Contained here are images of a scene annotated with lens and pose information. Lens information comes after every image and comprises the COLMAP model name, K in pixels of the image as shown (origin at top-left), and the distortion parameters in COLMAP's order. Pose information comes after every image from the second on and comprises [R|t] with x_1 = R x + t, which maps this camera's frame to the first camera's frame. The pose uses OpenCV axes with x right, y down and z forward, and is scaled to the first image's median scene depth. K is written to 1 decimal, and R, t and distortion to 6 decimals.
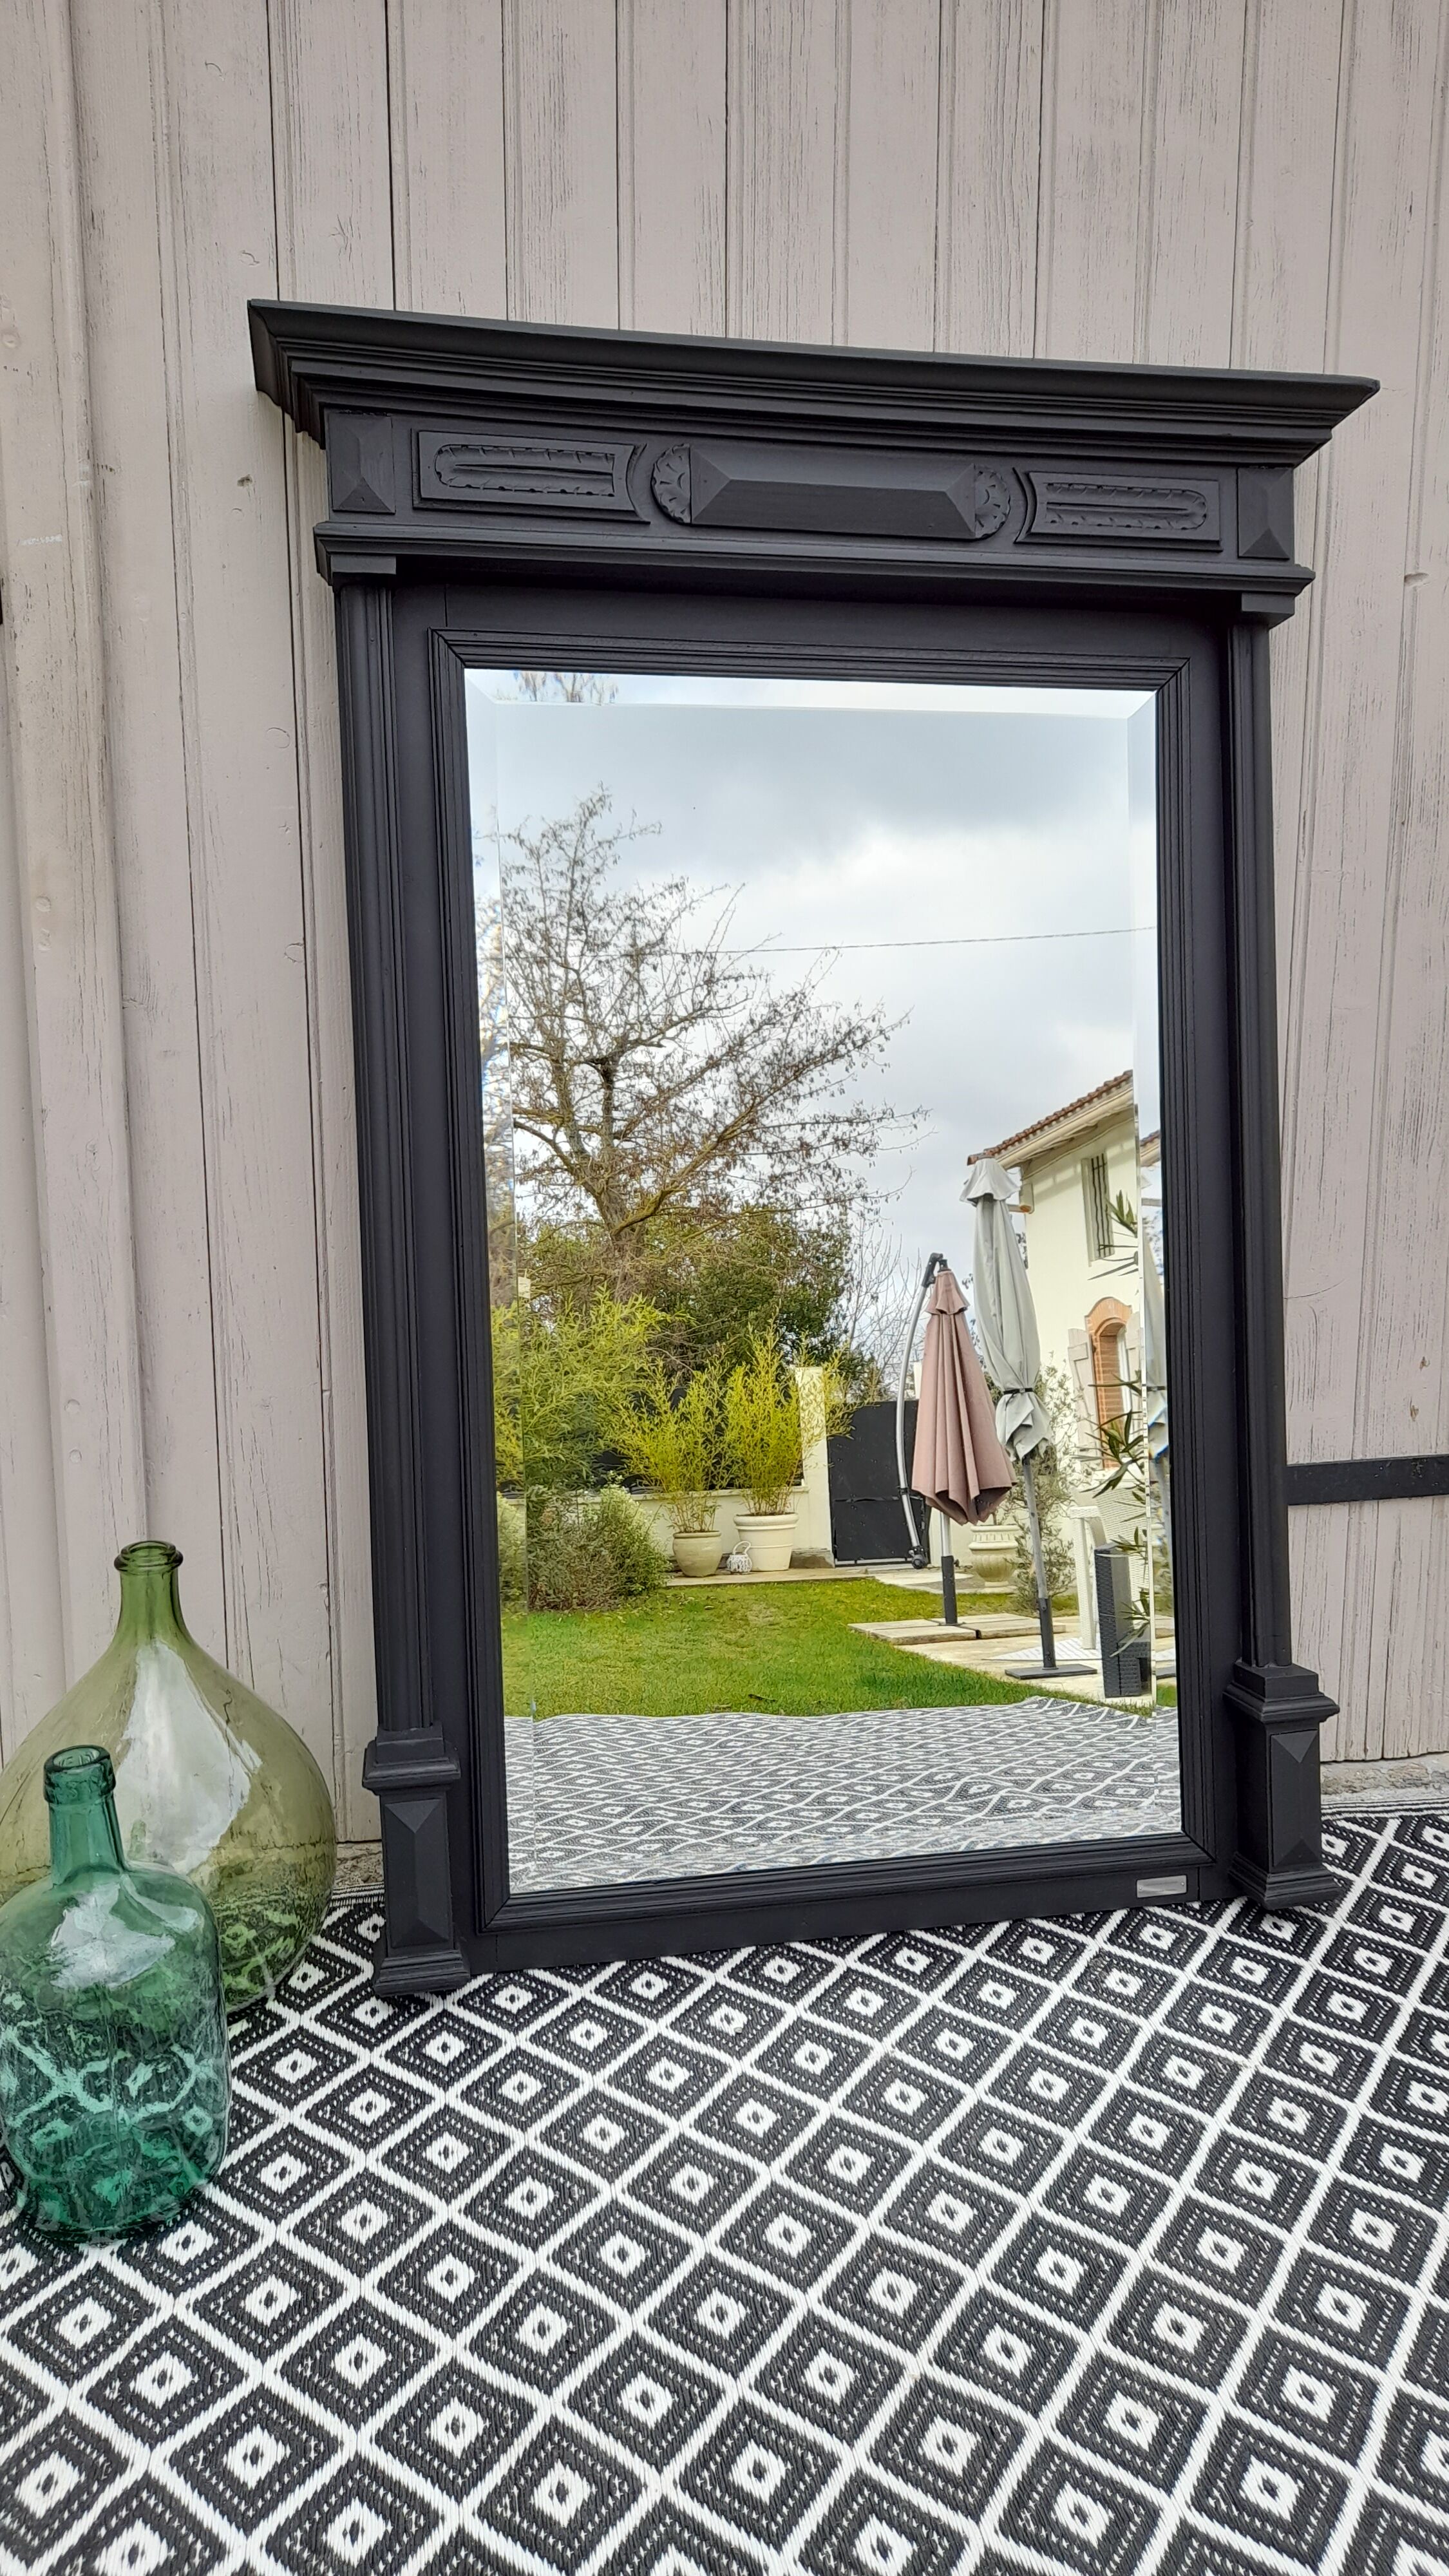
lens RADIAL K [[1914.0, 0, 712.5], [0, 1914.0, 1293.4], [0, 0, 1]] dist [0.036223, -0.043376]
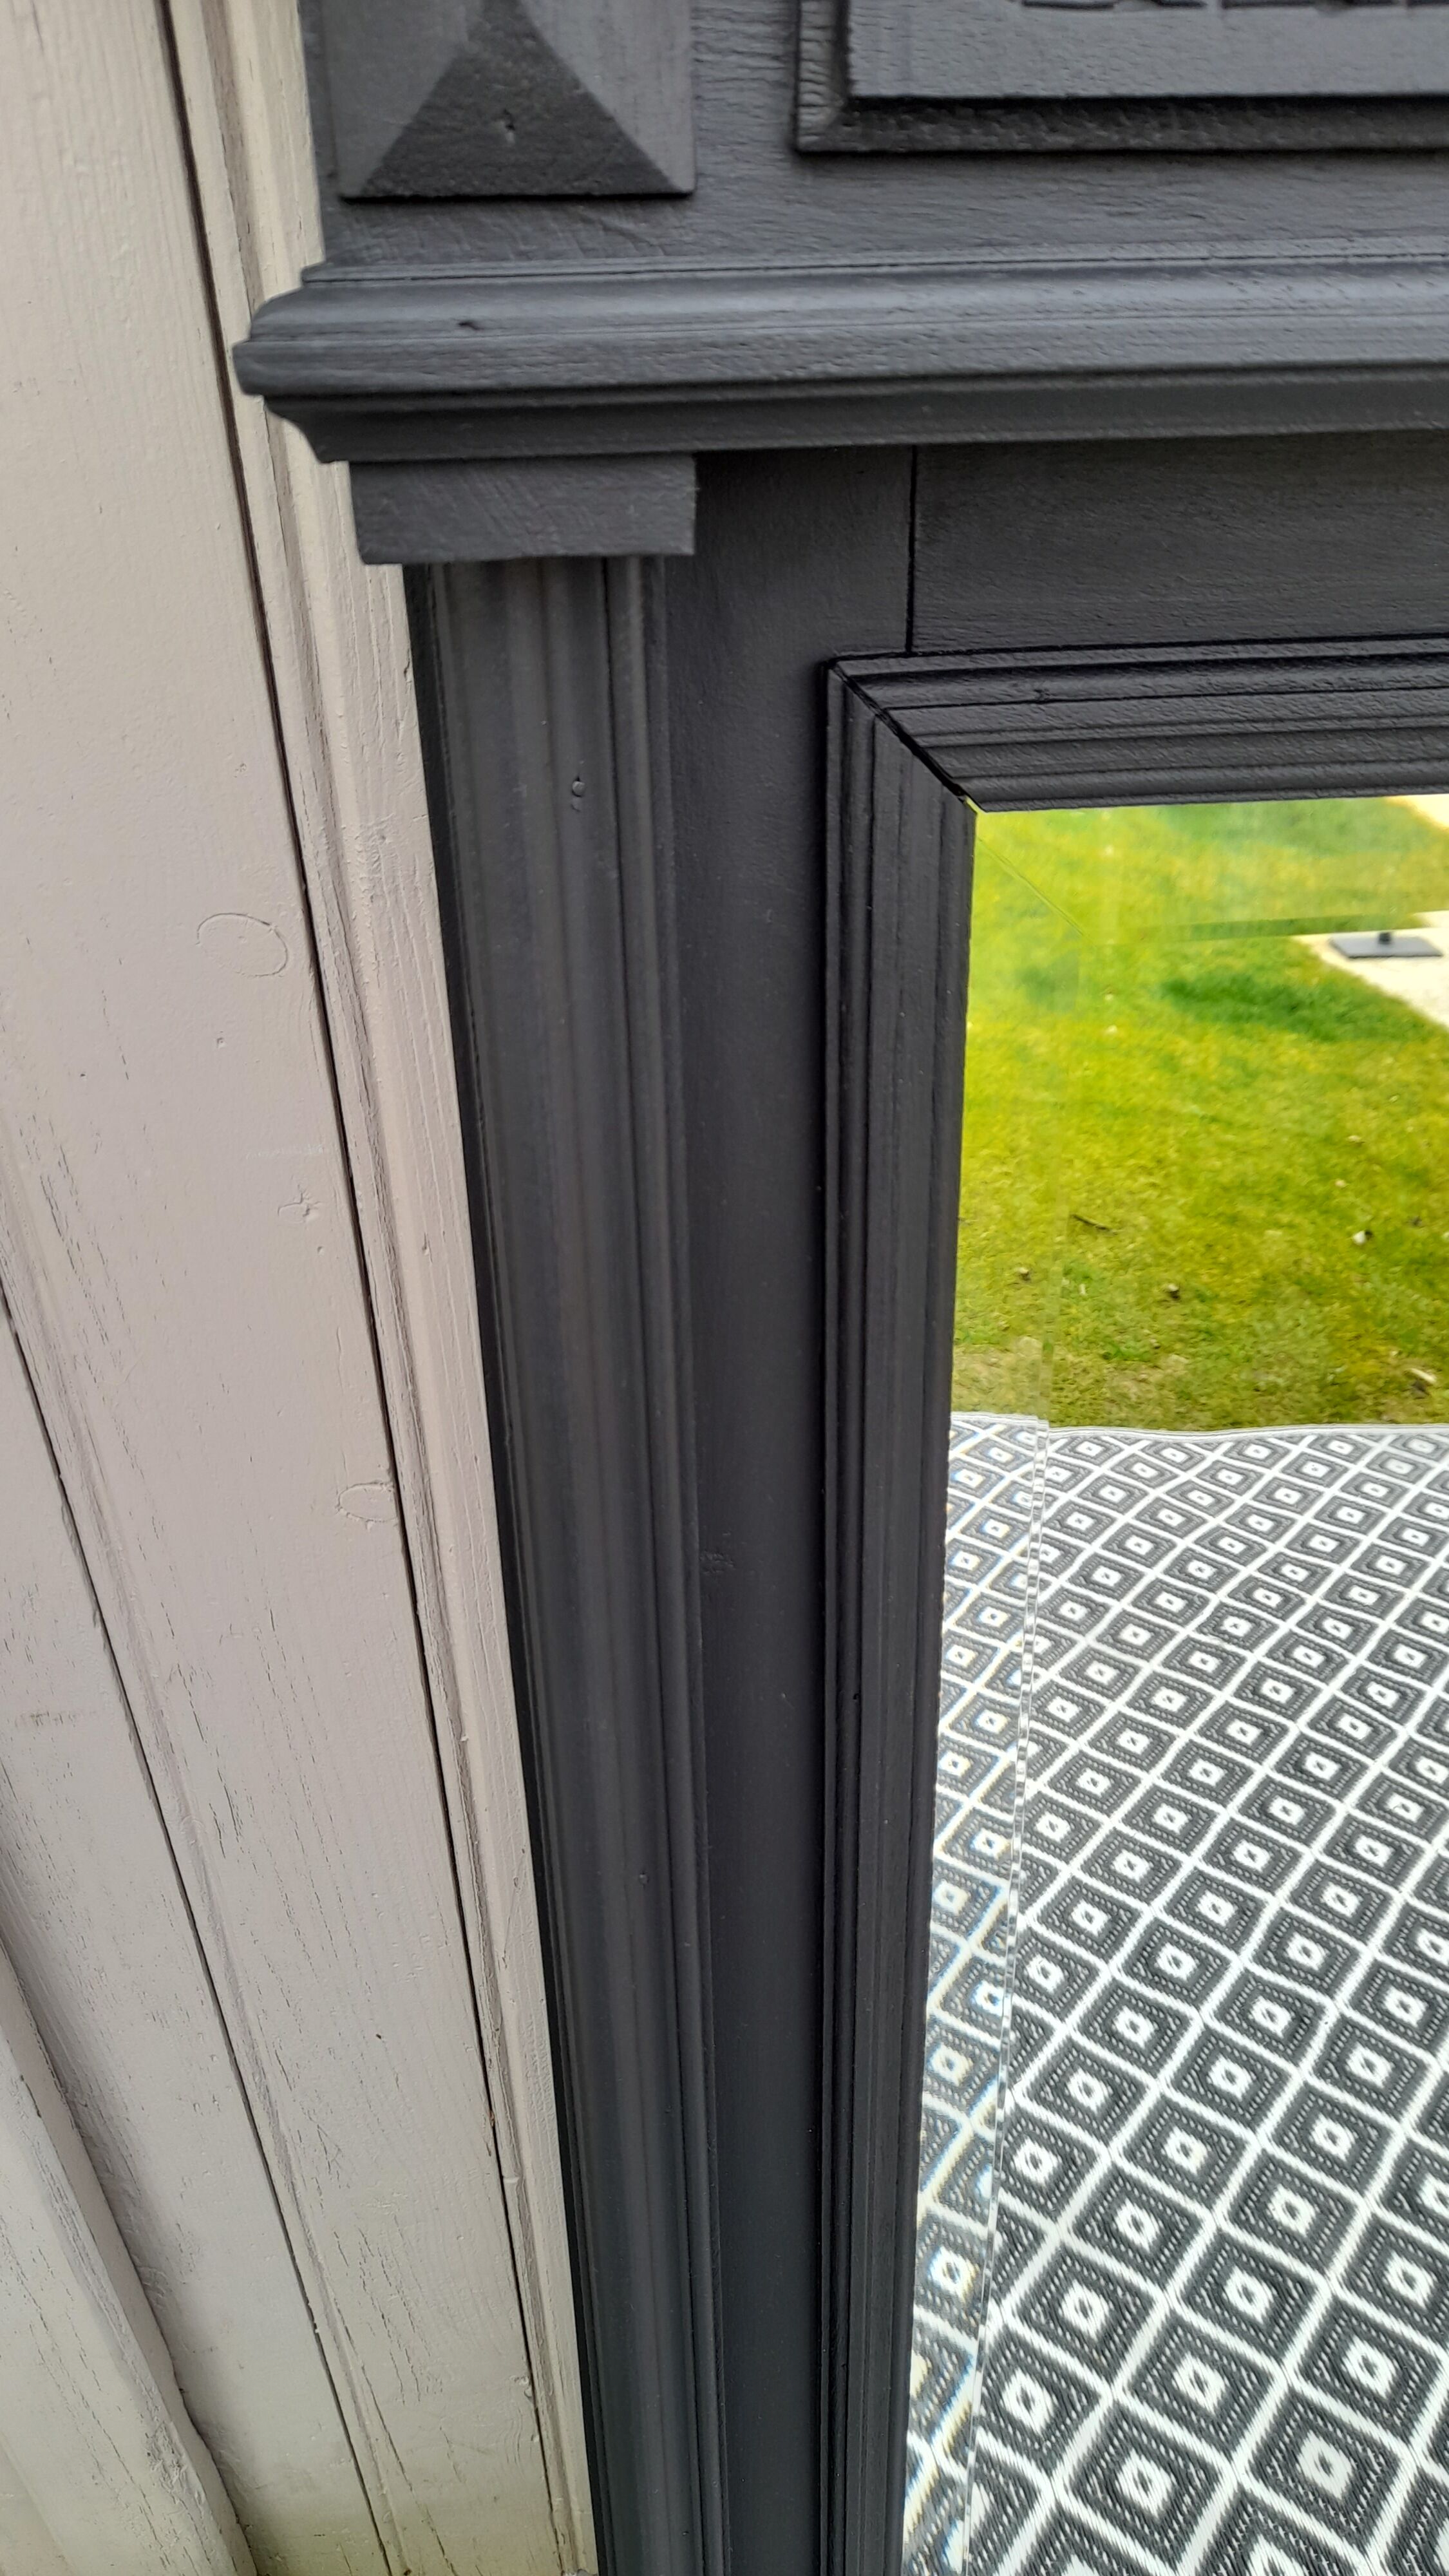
lens RADIAL K [[1919.3, 0, 695.2], [0, 1919.3, 1299.5], [0, 0, 1]] dist [0.043024, -0.055615]
pose [[0.989225, 0.082982, -0.120612, -0.126541], [-0.016661, 0.882304, 0.470386, -0.376210], [0.145450, -0.463308, 0.874180, 0.755354]]
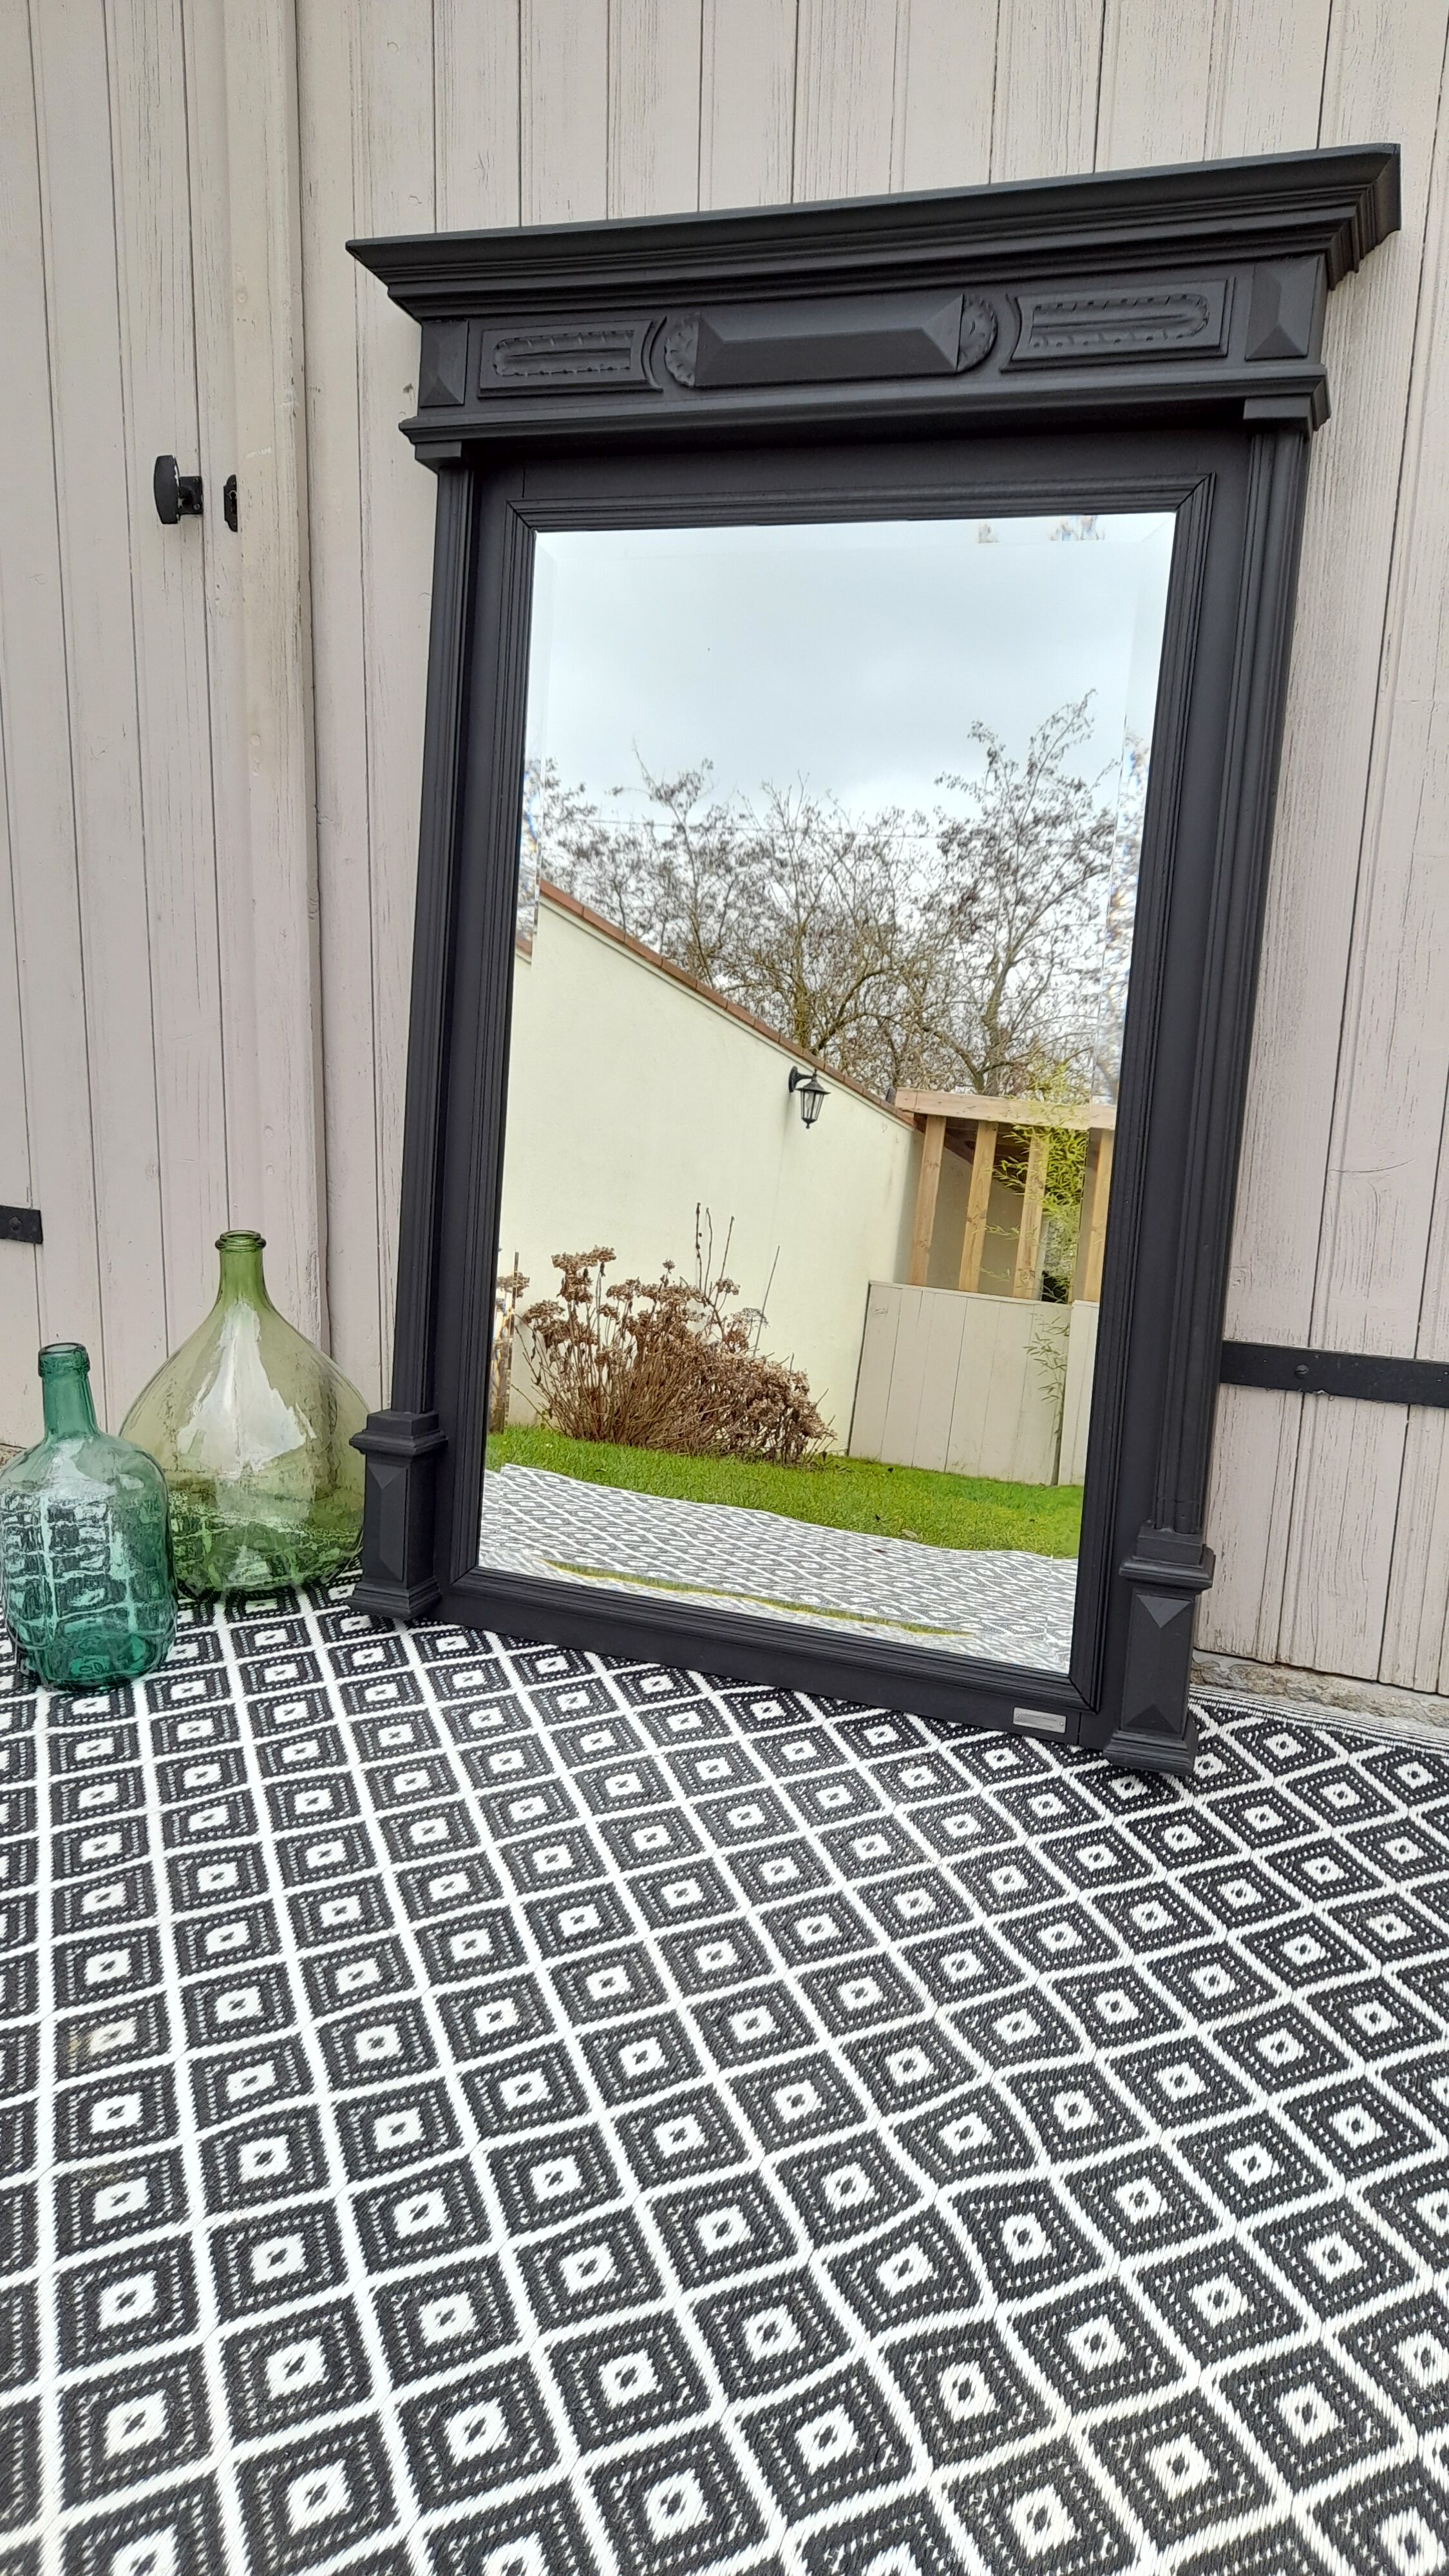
lens RADIAL K [[1919.3, 0, 695.2], [0, 1919.3, 1299.5], [0, 0, 1]] dist [0.043024, -0.055615]
pose [[0.833133, 0.149319, -0.532535, 0.643077], [-0.118960, 0.988709, 0.091118, 0.018847], [0.540128, -0.012563, 0.841489, 0.052386]]
